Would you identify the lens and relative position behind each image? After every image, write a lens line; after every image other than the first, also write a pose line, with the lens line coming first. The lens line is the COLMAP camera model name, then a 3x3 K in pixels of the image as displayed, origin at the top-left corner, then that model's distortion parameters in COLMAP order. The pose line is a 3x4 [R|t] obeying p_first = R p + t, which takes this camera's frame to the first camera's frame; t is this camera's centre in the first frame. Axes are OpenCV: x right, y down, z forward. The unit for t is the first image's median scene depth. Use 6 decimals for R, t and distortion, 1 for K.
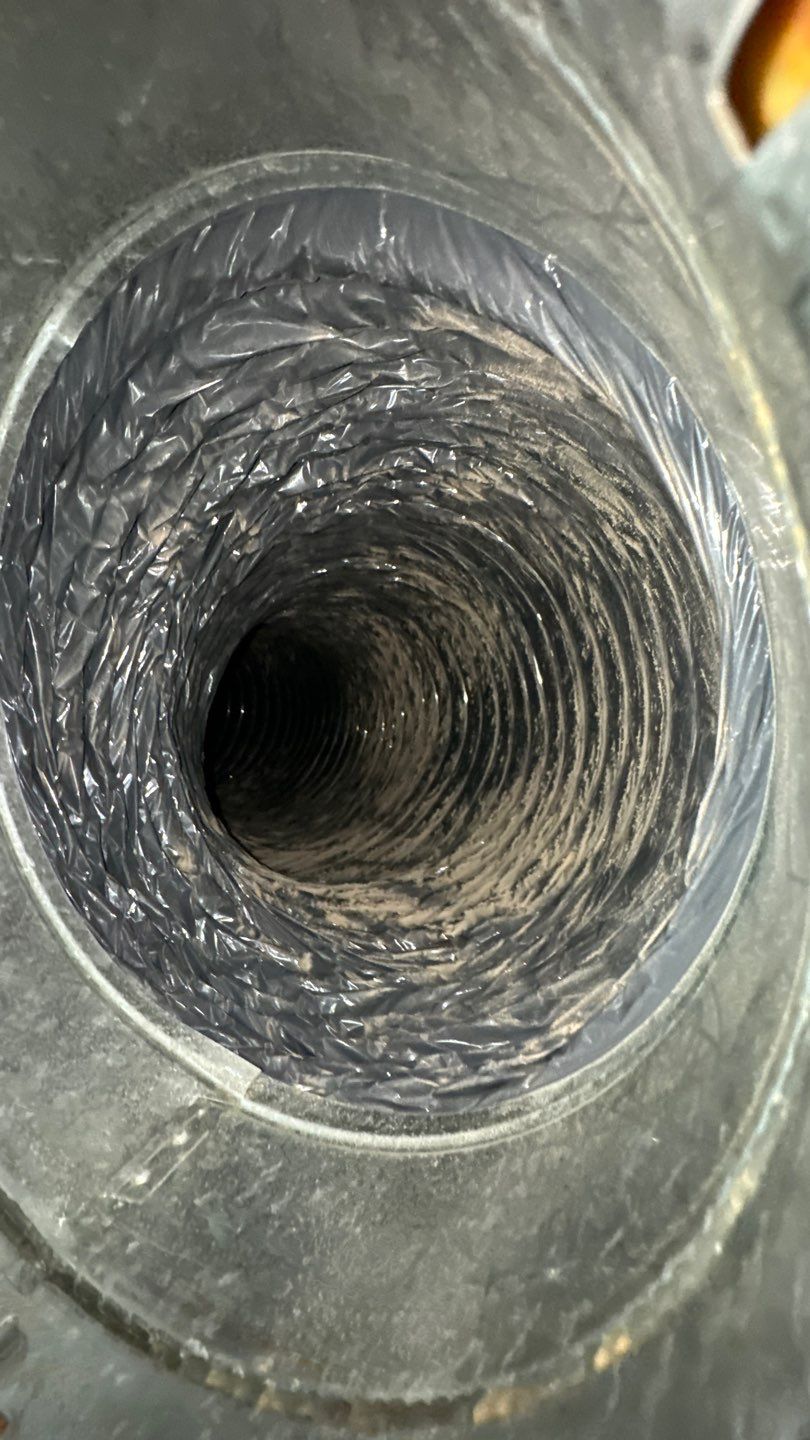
lens RADIAL K [[580.0, 0, 406.8], [0, 580.0, 717.4], [0, 0, 1]] dist [0.000074, -0.000034]
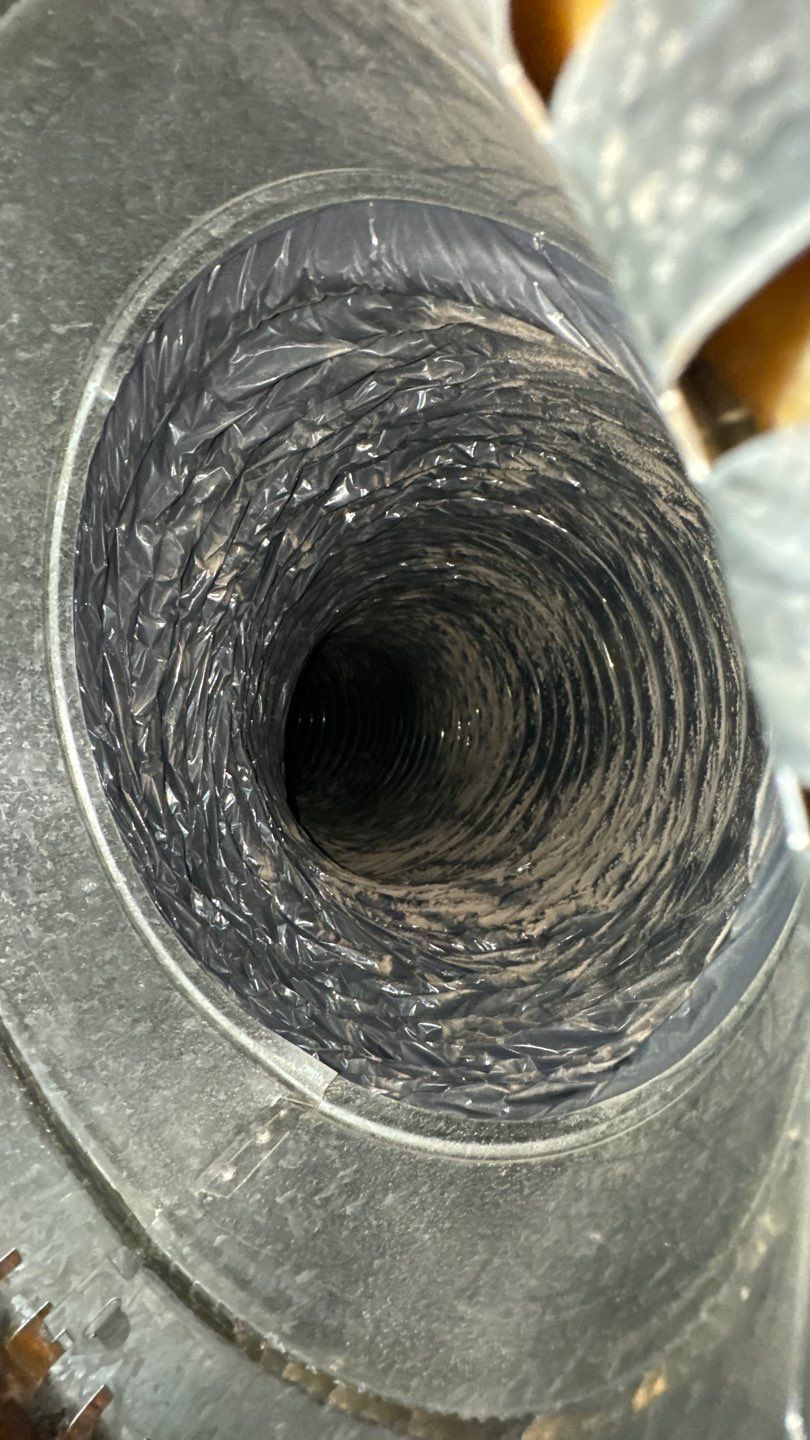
lens RADIAL K [[580.4, 0, 405.7], [0, 580.4, 717.1], [0, 0, 1]] dist [-0.001735, 0.000286]
pose [[0.986312, -0.075384, -0.146650, 0.056974], [0.075992, 0.997107, -0.001455, -0.007841], [0.146335, -0.009710, 0.989187, 0.007492]]
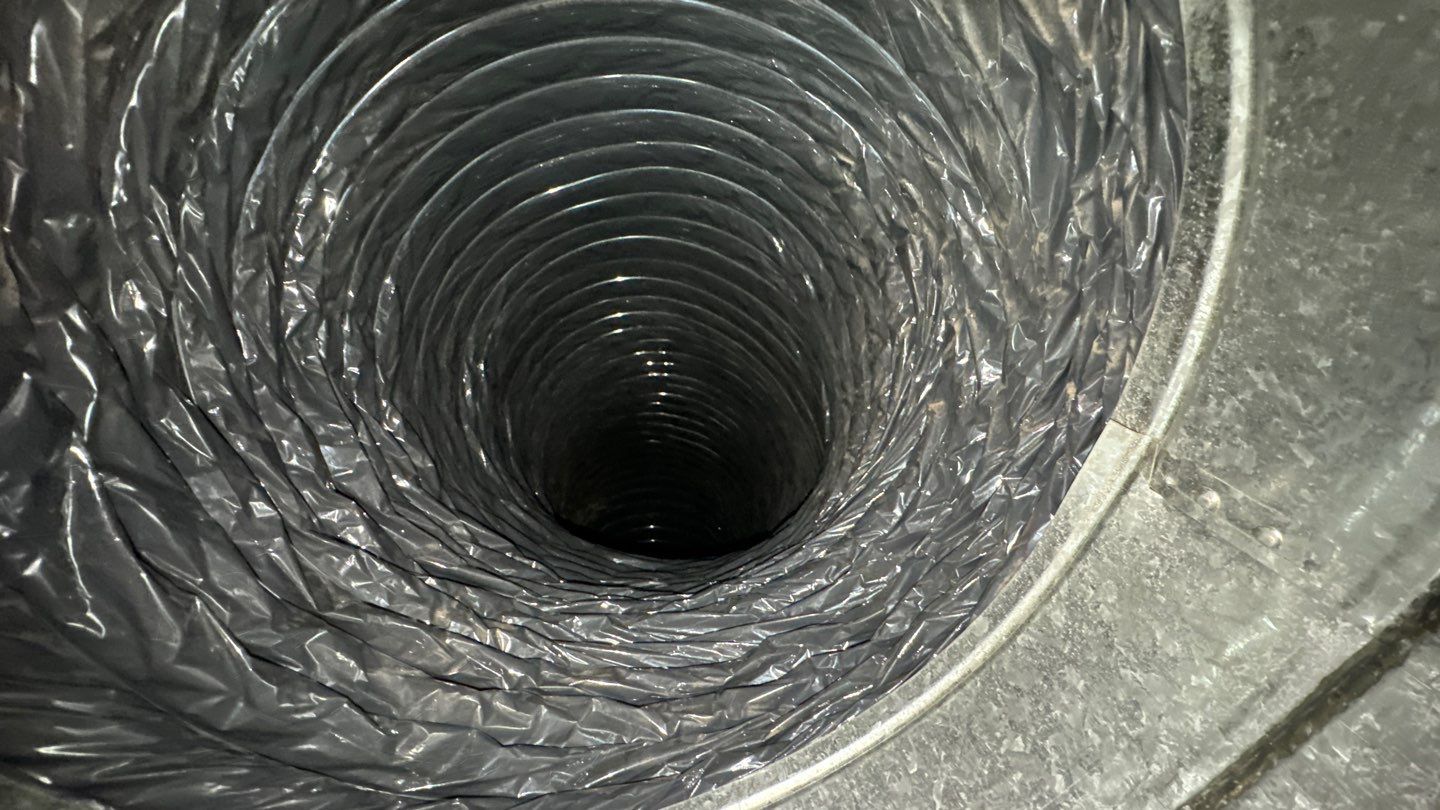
lens RADIAL K [[580.5, 0, 719.0], [0, 580.5, 406.1], [0, 0, 1]] dist [-0.001917, 0.000048]
pose [[-0.103244, -0.991424, -0.080124, -0.093032], [0.983822, -0.113645, 0.138491, -0.044020], [-0.146409, -0.064530, 0.987117, 0.231694]]
